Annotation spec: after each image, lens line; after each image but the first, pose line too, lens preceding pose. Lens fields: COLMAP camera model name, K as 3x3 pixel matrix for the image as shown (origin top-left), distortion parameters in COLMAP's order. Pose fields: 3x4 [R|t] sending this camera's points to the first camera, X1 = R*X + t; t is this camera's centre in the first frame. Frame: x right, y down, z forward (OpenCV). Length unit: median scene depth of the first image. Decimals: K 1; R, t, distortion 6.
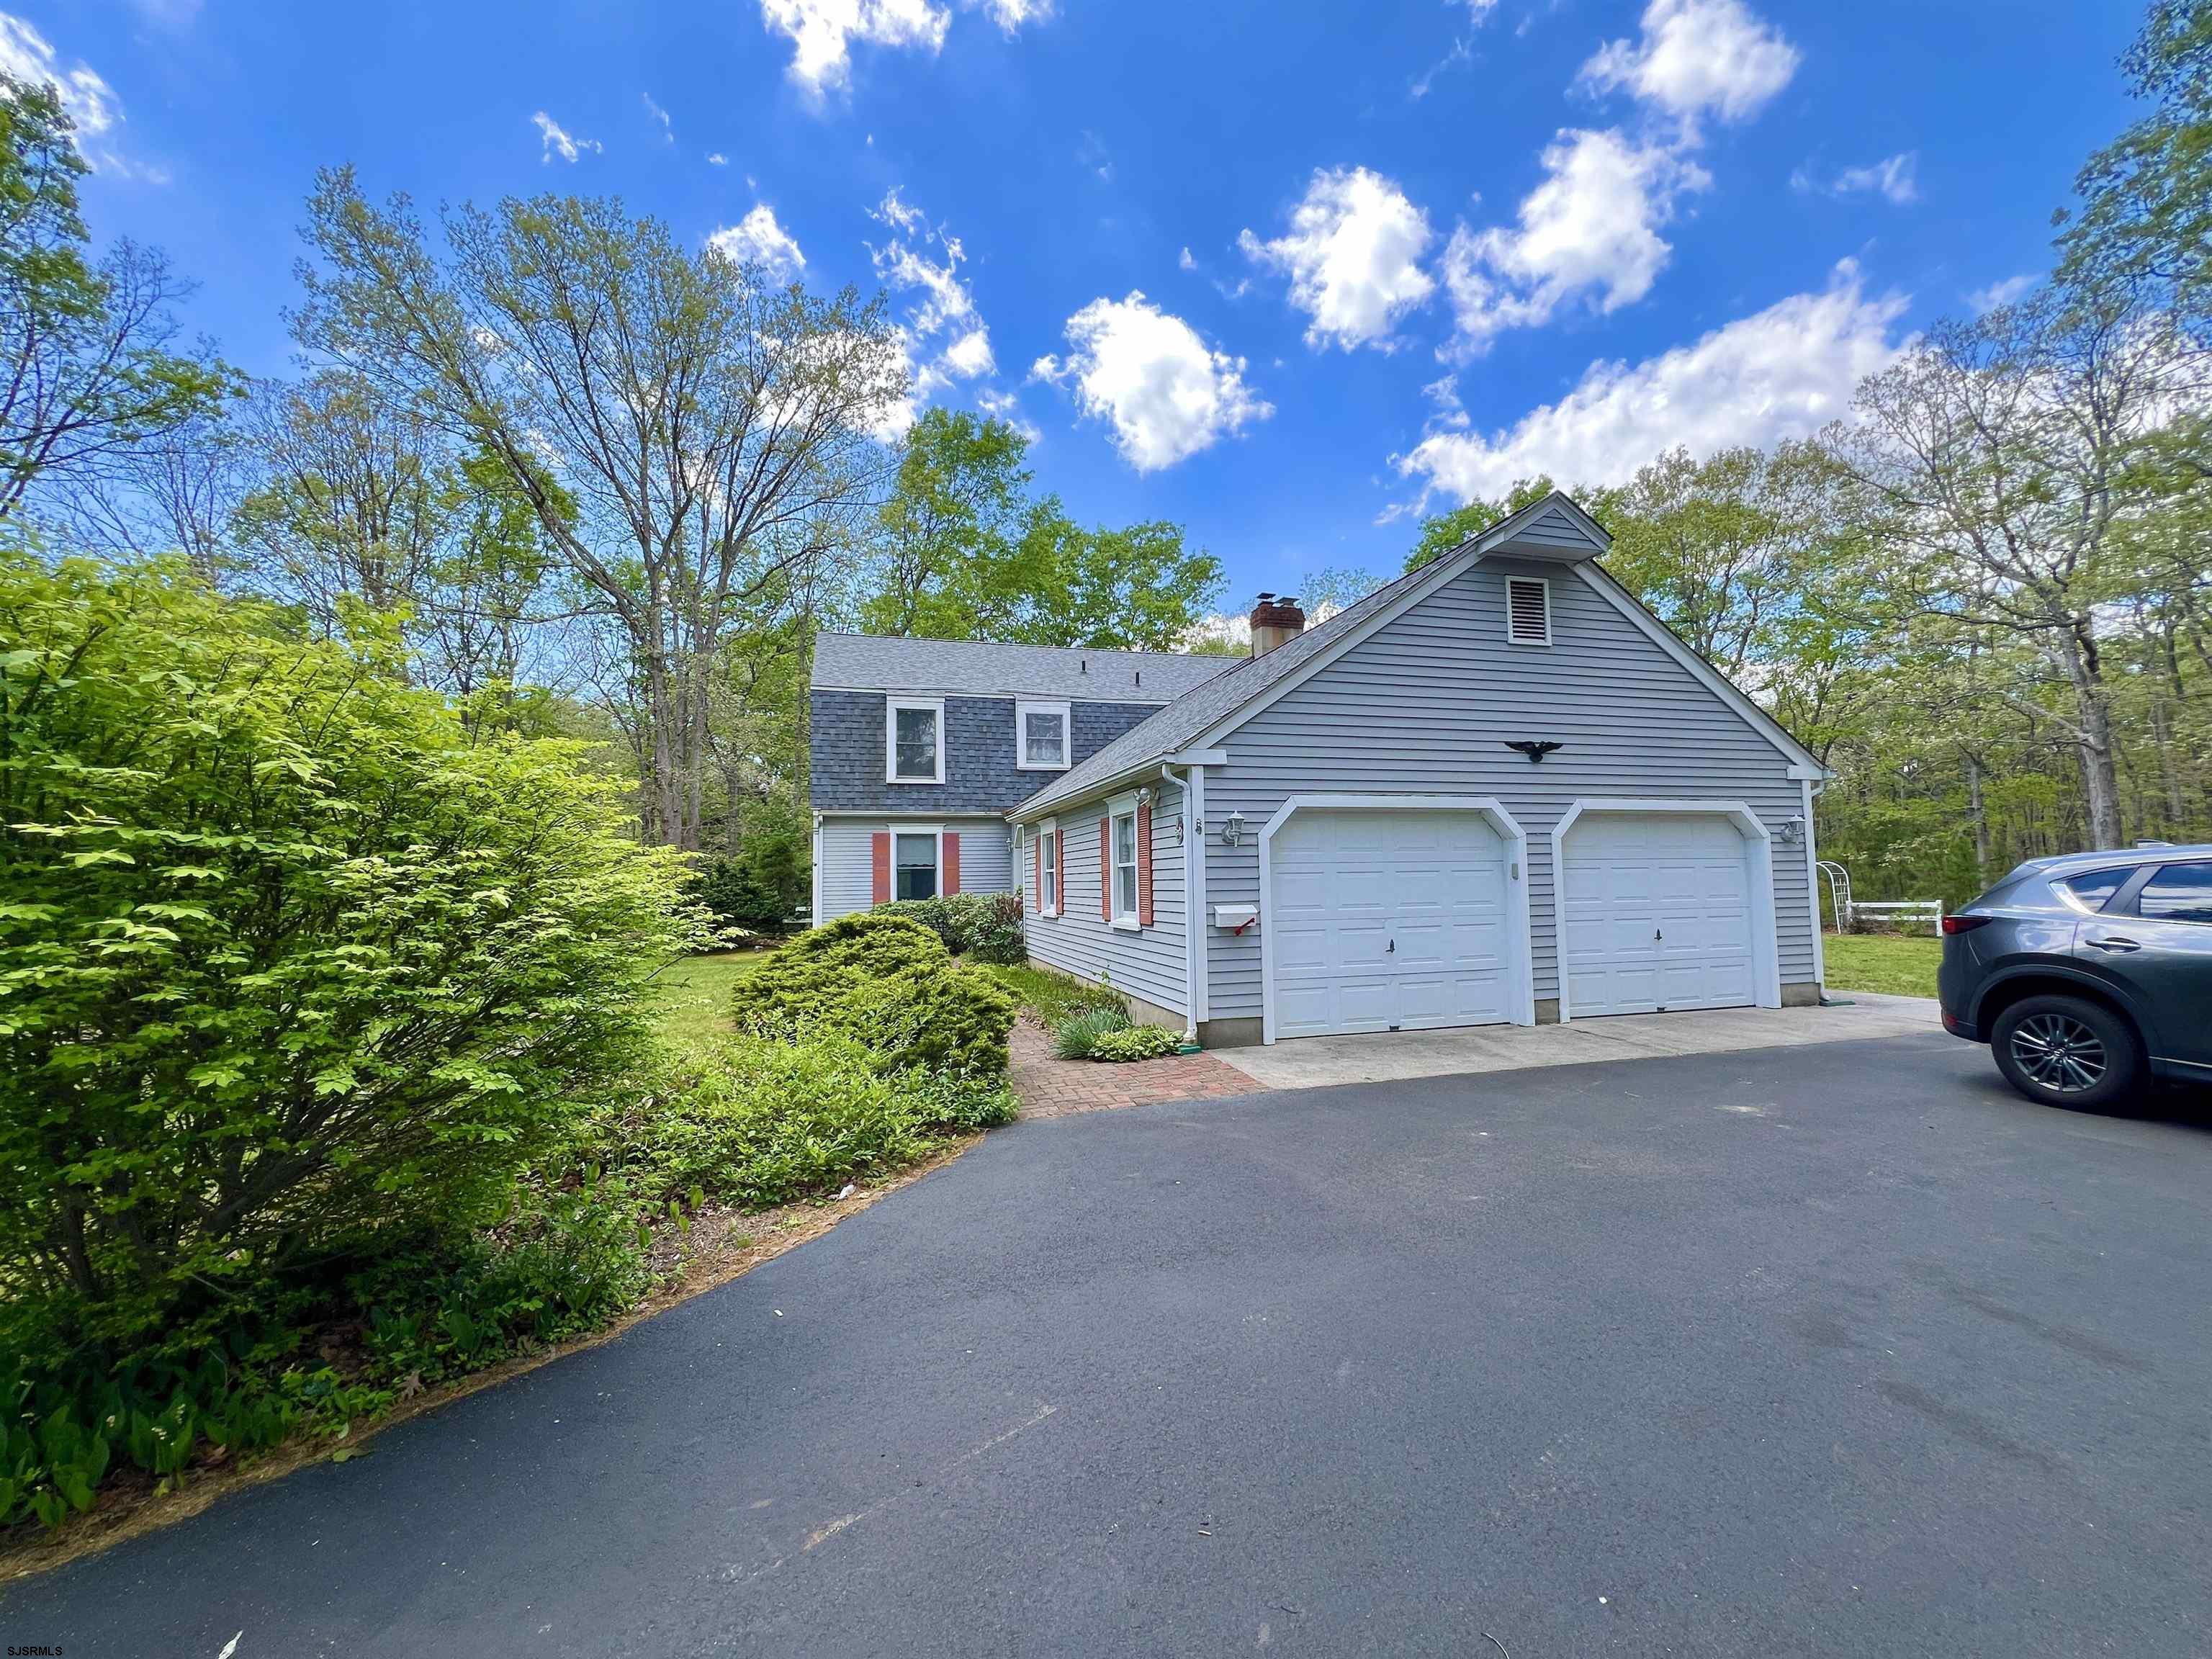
lens RADIAL K [[889.7, 0, 1102.7], [0, 889.7, 826.6], [0, 0, 1]] dist [-0.000552, 0.000196]
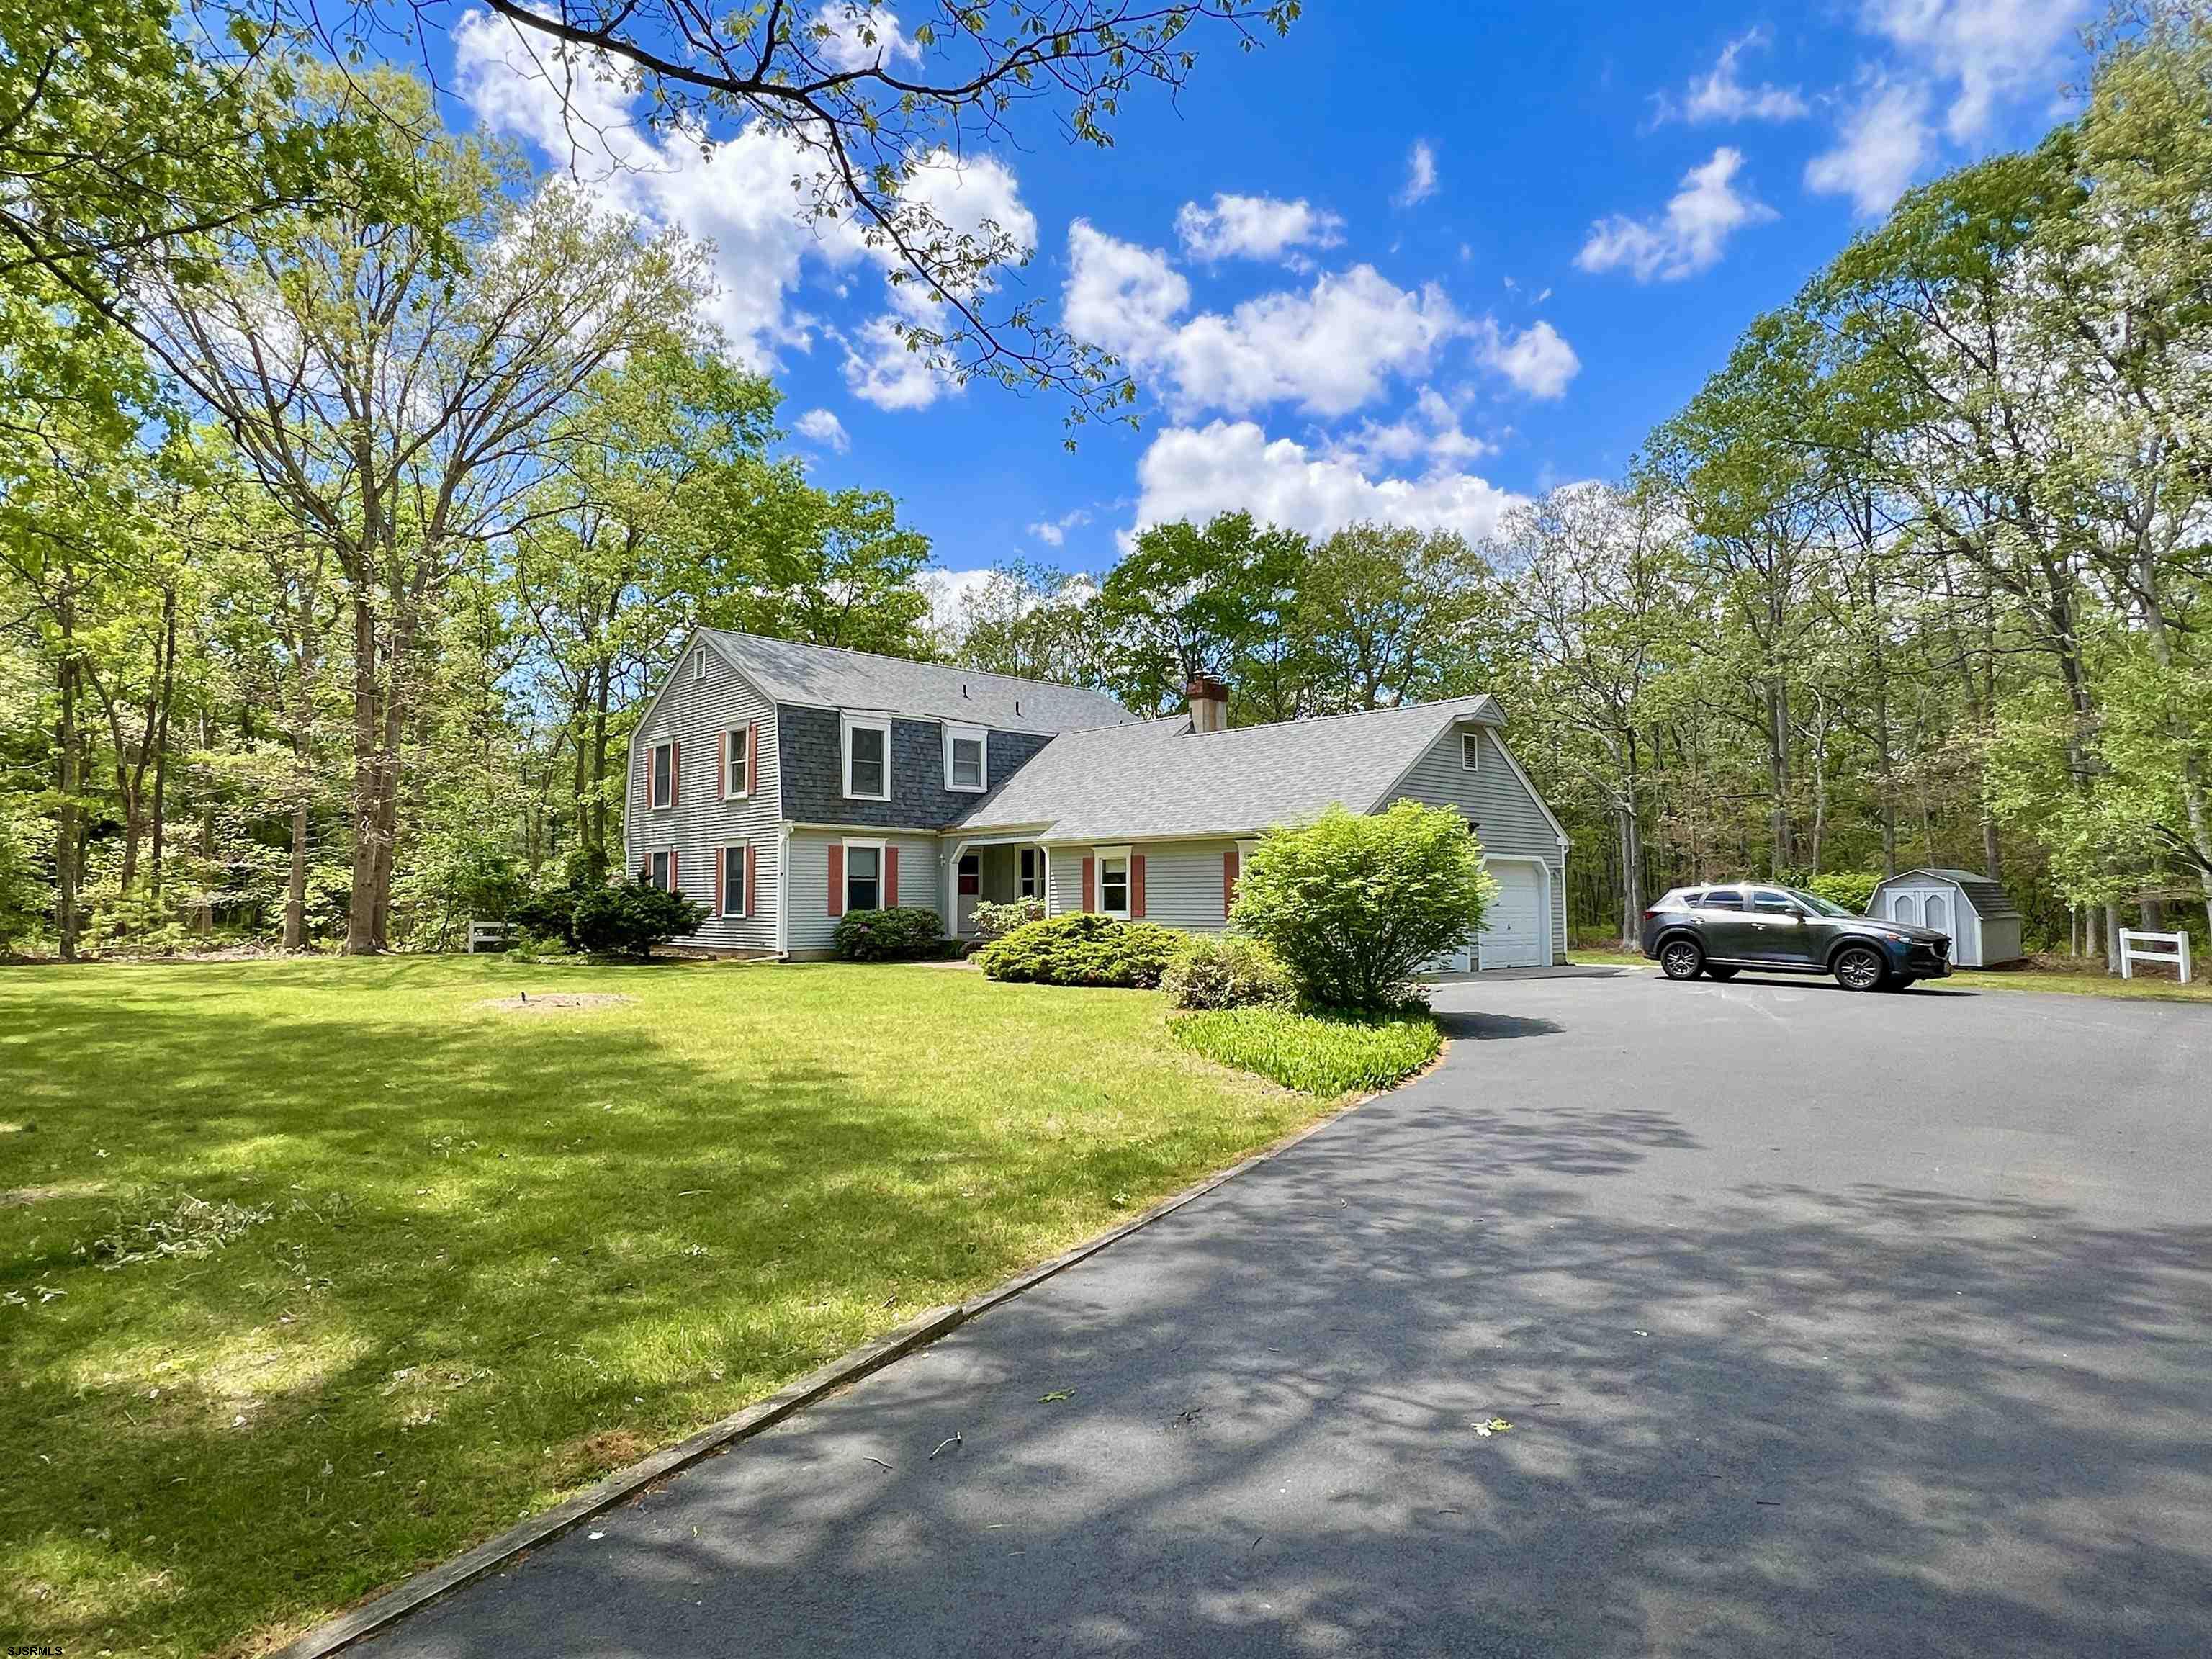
lens RADIAL K [[1251.1, 0, 1100.1], [0, 1251.1, 828.6], [0, 0, 1]] dist [-0.001350, 0.000886]
pose [[0.886463, 0.042124, 0.460878, -0.648096], [-0.041585, 0.999071, -0.011328, -0.008847], [-0.460927, -0.009124, 0.887391, -0.444883]]
